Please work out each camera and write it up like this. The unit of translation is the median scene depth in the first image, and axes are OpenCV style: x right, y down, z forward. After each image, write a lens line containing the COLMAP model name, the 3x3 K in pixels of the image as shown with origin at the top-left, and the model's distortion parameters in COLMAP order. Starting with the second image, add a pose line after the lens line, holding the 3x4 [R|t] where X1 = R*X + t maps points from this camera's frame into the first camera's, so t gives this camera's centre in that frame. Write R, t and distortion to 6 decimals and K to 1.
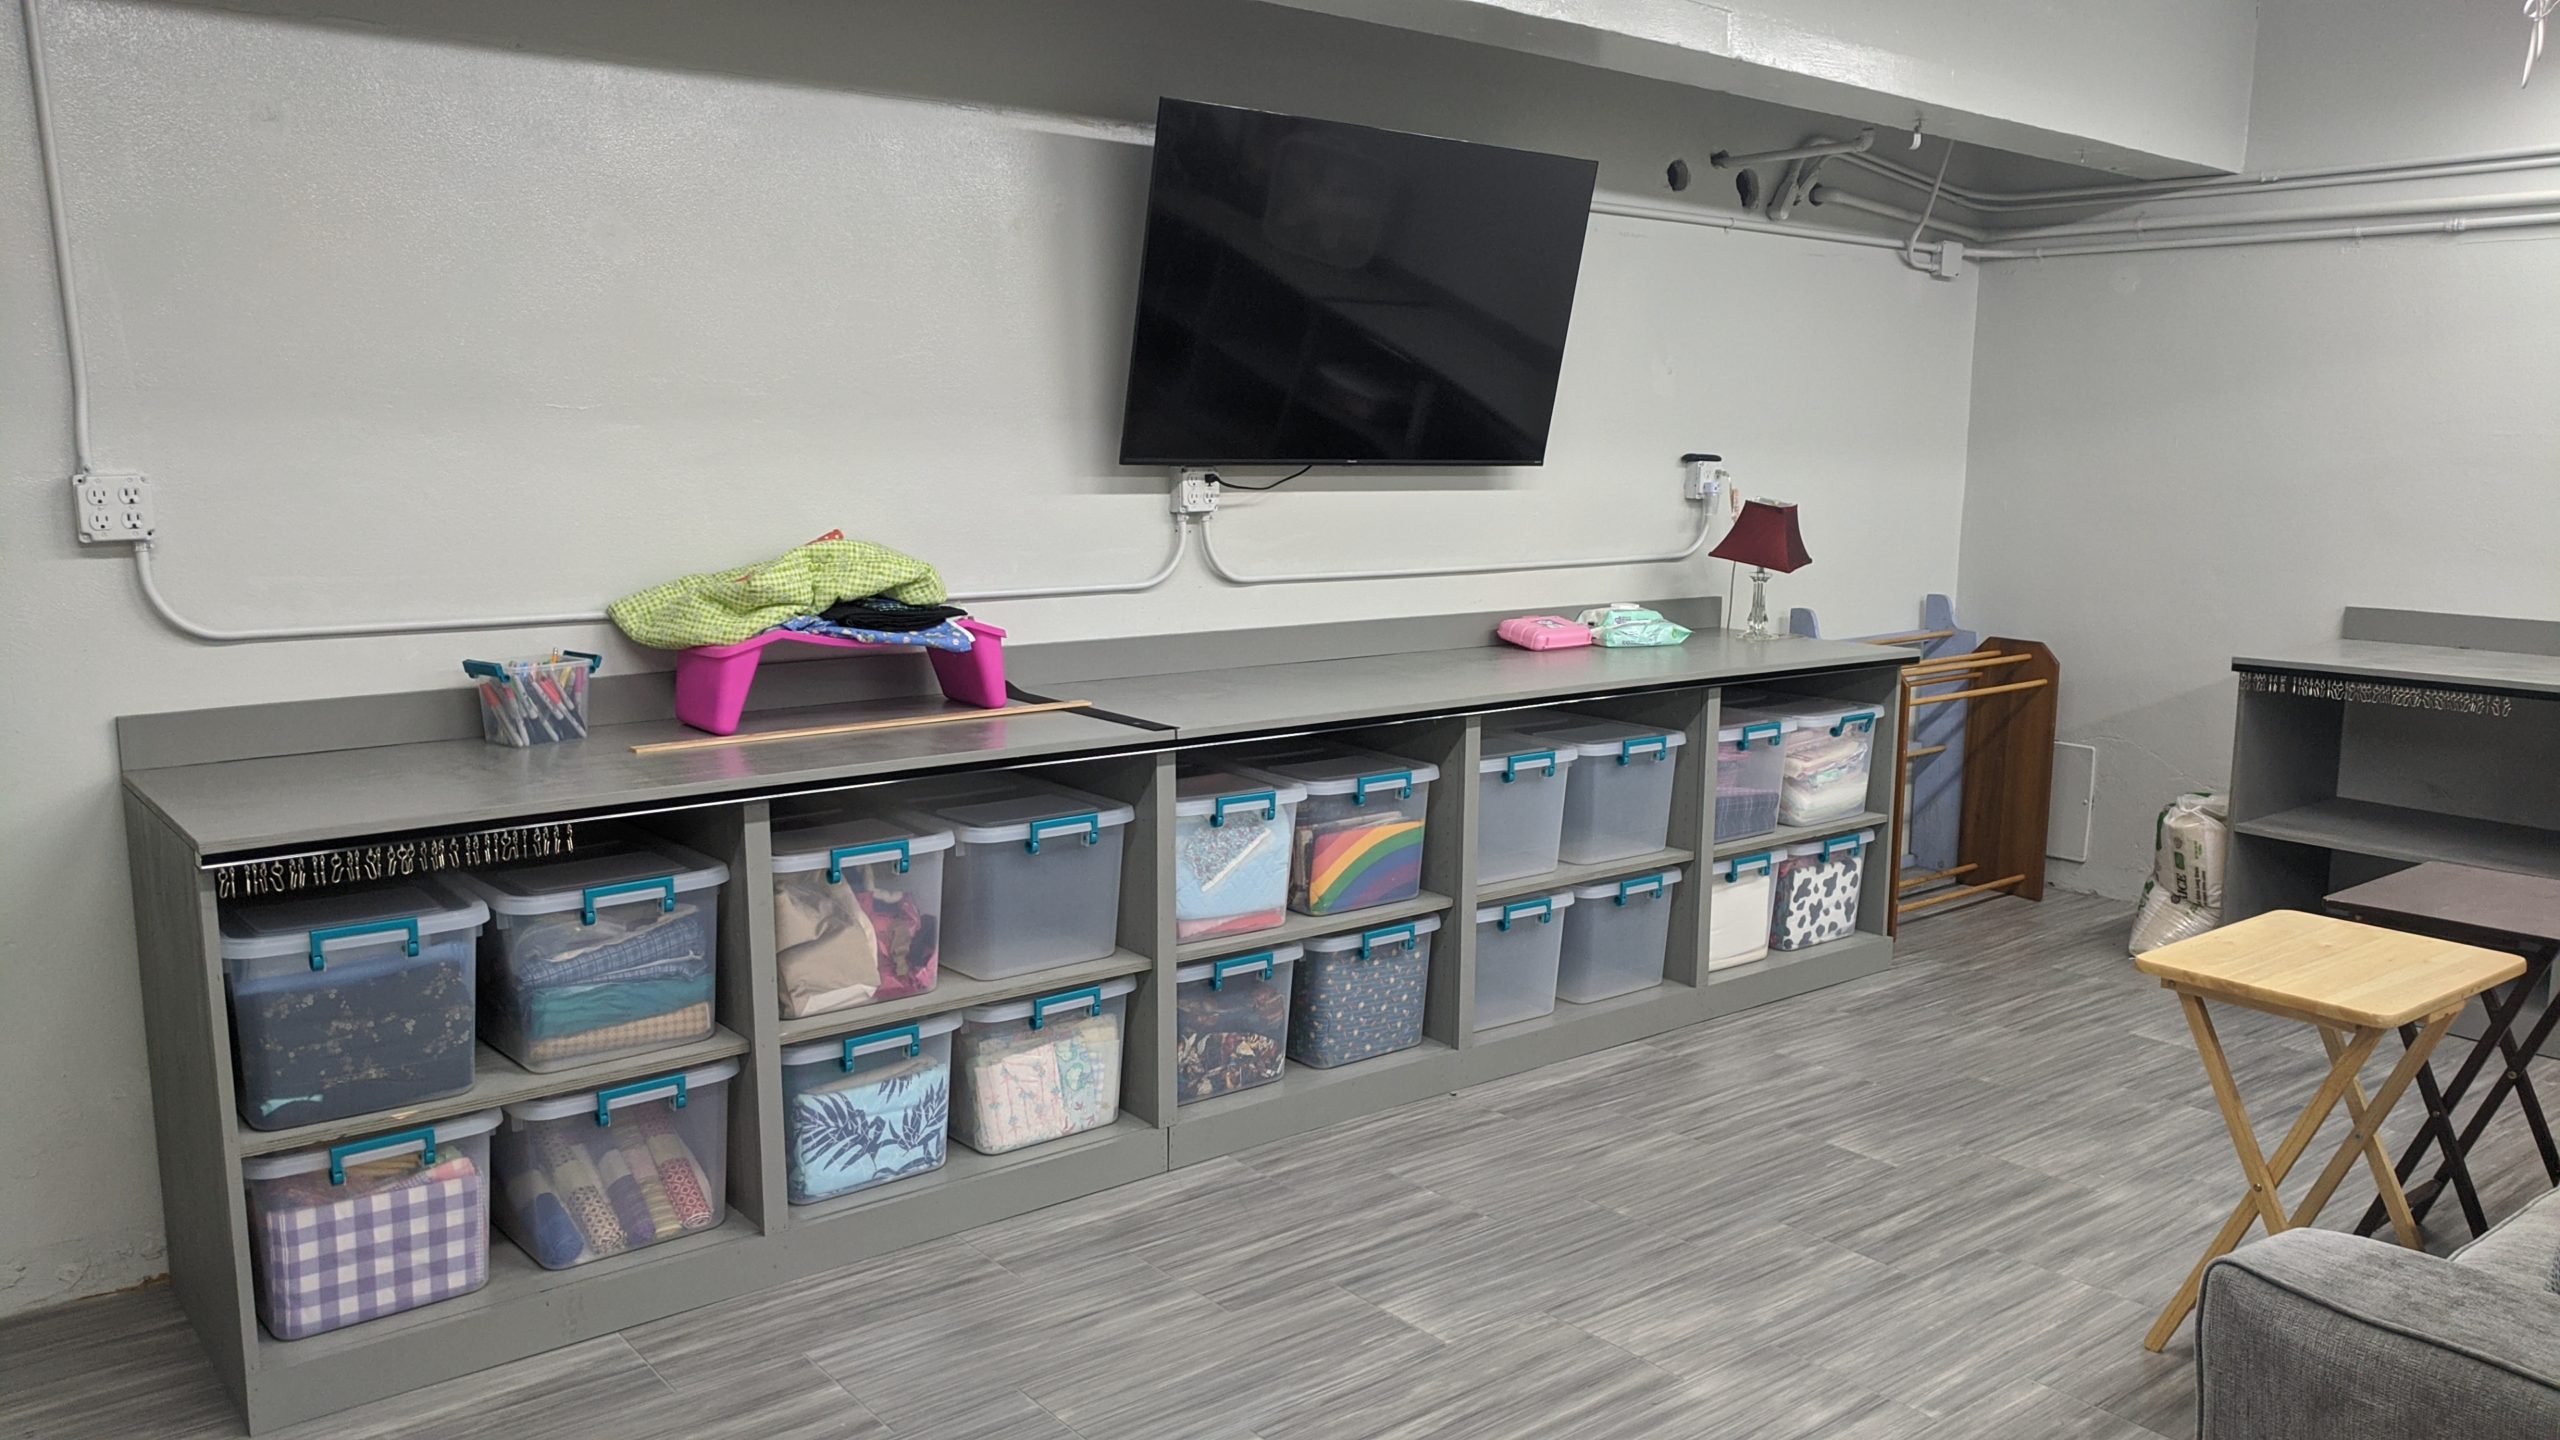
lens RADIAL K [[1880.3, 0, 1275.8], [0, 1880.3, 733.4], [0, 0, 1]] dist [0.002340, -0.012309]
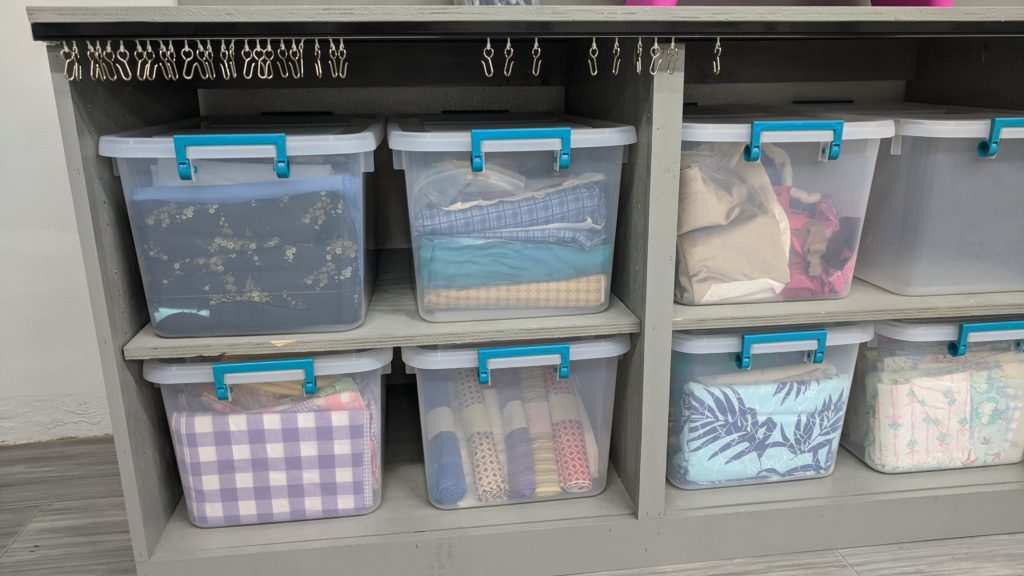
lens RADIAL K [[752.1, 0, 518.1], [0, 752.1, 289.3], [0, 0, 1]] dist [0.002340, -0.012309]
pose [[0.856833, 0.131881, -0.498442, -0.148974], [-0.069468, 0.987448, 0.141848, 0.099940], [0.510893, -0.086914, 0.855239, 0.656015]]
